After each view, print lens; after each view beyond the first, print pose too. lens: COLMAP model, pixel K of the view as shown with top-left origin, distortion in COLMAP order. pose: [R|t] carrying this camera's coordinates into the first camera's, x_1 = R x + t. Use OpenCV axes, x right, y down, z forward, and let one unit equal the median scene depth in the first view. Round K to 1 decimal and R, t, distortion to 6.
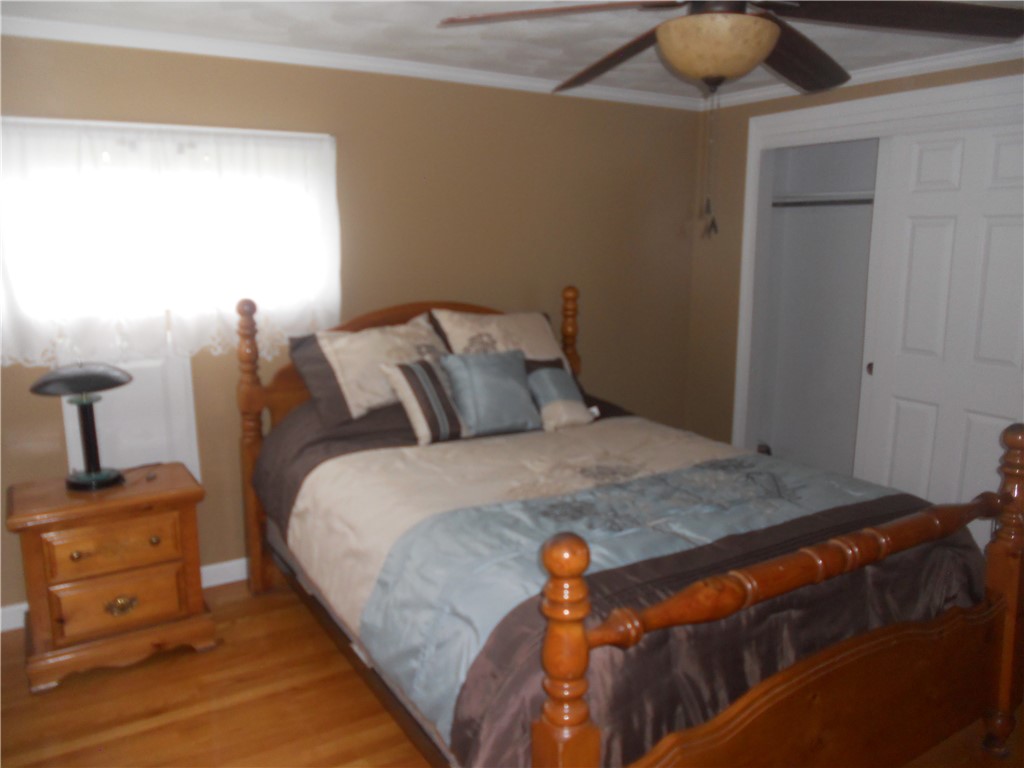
lens RADIAL K [[788.0, 0, 512.0], [0, 788.0, 384.0], [0, 0, 1]] dist [-0.039730, 0.003254]
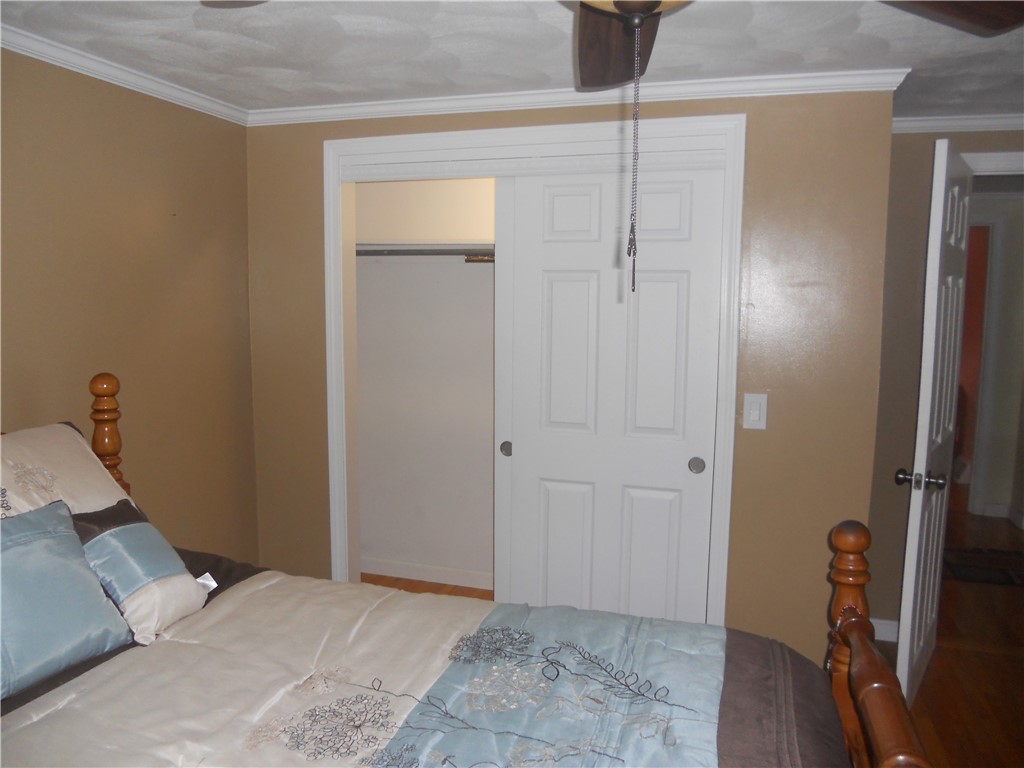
lens RADIAL K [[797.8, 0, 512.0], [0, 797.8, 384.0], [0, 0, 1]] dist [-0.012270, -0.013391]
pose [[0.760441, -0.069771, 0.645648, -0.107933], [0.114207, 0.993085, -0.027196, -0.079245], [-0.639286, 0.094419, 0.763151, 0.407973]]
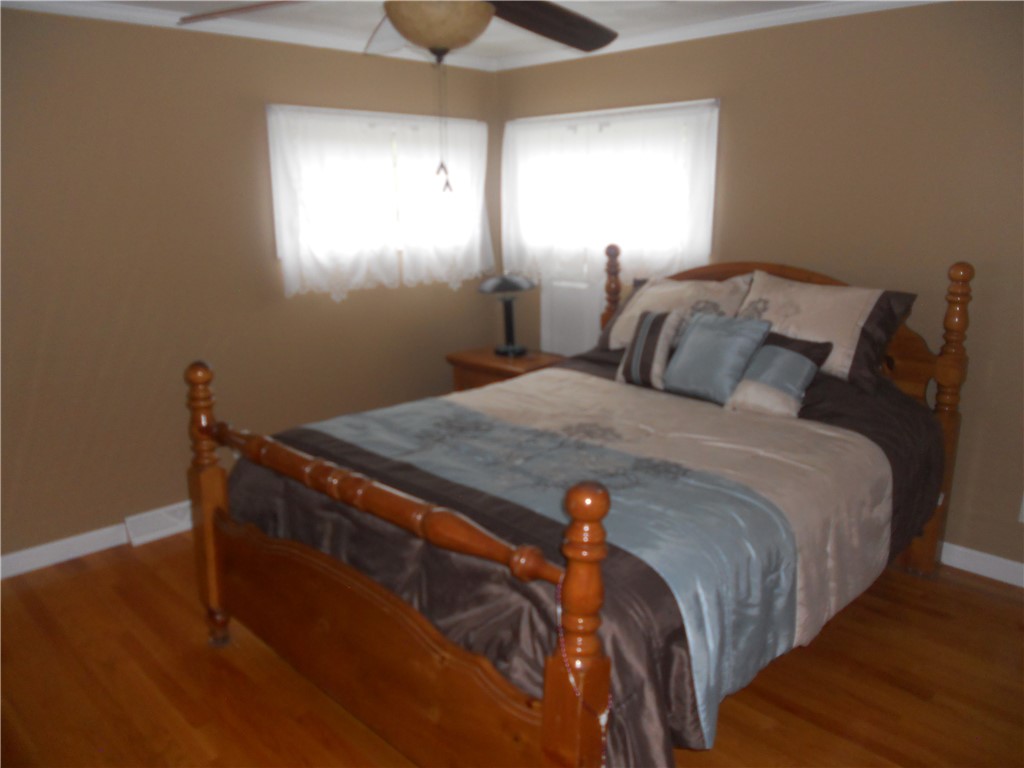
lens RADIAL K [[797.8, 0, 512.0], [0, 797.8, 384.0], [0, 0, 1]] dist [-0.012270, -0.013391]
pose [[0.235135, 0.229347, -0.944517, 0.892689], [-0.165564, 0.967011, 0.193592, -0.110966], [0.957758, 0.110858, 0.265350, 0.517503]]
